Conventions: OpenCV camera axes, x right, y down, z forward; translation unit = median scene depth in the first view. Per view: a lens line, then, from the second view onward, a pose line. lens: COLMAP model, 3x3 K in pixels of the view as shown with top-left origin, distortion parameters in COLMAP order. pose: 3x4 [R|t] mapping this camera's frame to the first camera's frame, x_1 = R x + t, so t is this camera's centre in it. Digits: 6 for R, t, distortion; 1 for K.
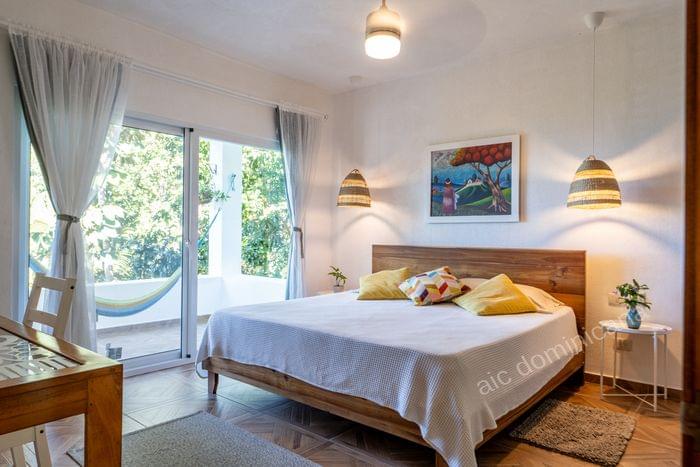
lens RADIAL K [[472.0, 0, 350.0], [0, 472.0, 233.5], [0, 0, 1]] dist [0.002935, 0.000343]
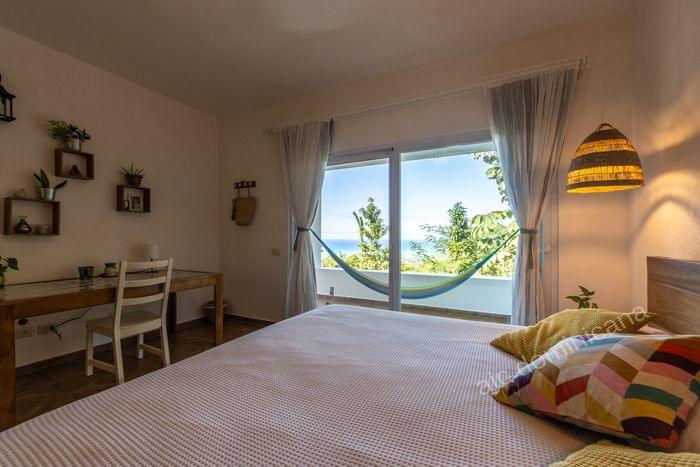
lens RADIAL K [[282.1, 0, 347.0], [0, 282.1, 235.3], [0, 0, 1]] dist [-0.003398, -0.000497]
pose [[0.233196, -0.012544, -0.972349, 0.365259], [0.005778, 0.999917, -0.011514, 0.006444], [0.972413, -0.002933, 0.233249, 0.807592]]
